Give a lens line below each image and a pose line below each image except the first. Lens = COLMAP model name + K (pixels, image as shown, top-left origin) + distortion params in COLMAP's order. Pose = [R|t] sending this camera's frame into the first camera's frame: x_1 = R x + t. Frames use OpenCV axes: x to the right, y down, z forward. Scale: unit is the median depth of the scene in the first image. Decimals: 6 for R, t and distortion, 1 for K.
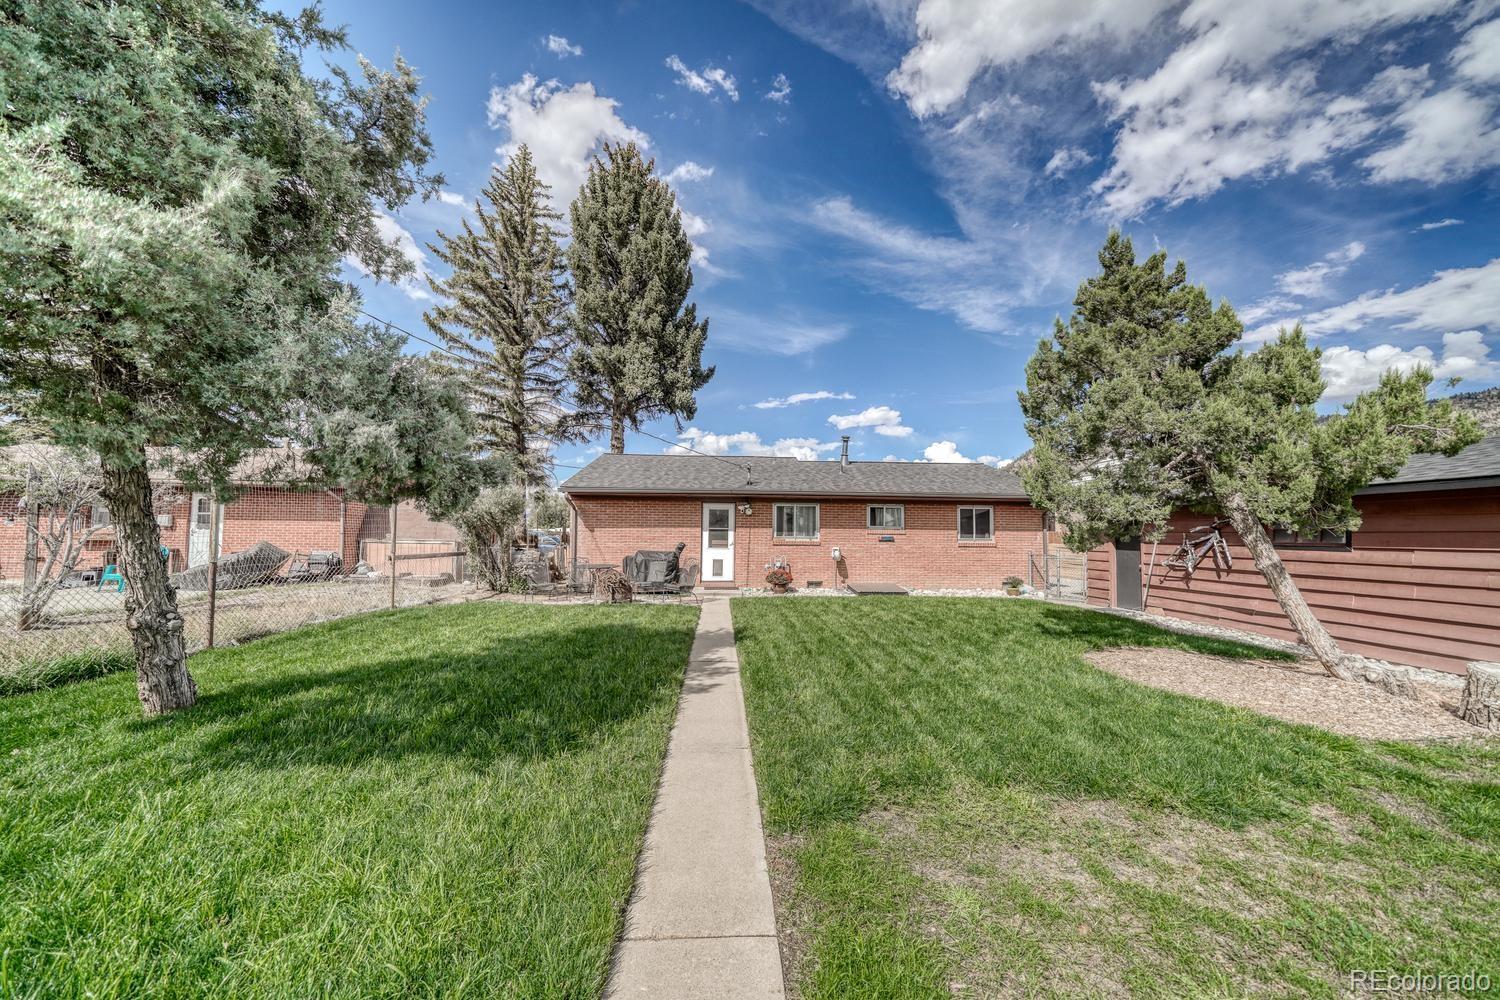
lens RADIAL K [[524.4, 0, 741.4], [0, 524.4, 513.0], [0, 0, 1]] dist [-0.001217, -0.000026]
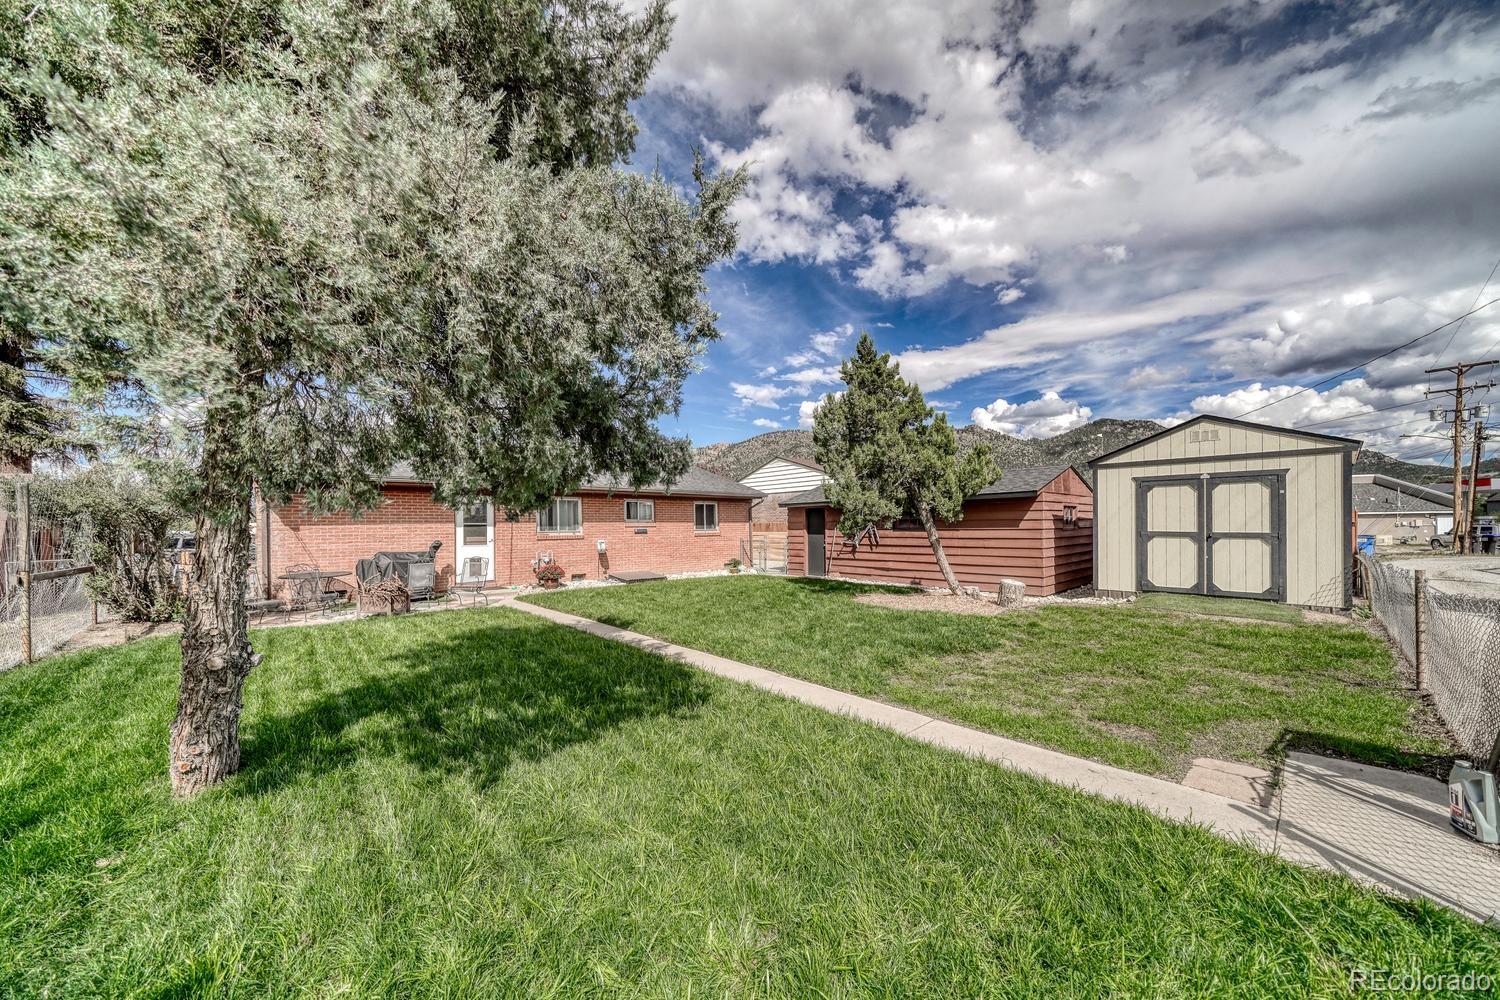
lens RADIAL K [[535.0, 0, 765.6], [0, 535.0, 512.8], [0, 0, 1]] dist [-0.001831, -0.000056]
pose [[0.758658, -0.000872, 0.651489, -0.345823], [-0.009014, 0.999889, 0.011835, -0.006079], [-0.651427, -0.014852, 0.758566, -0.029212]]
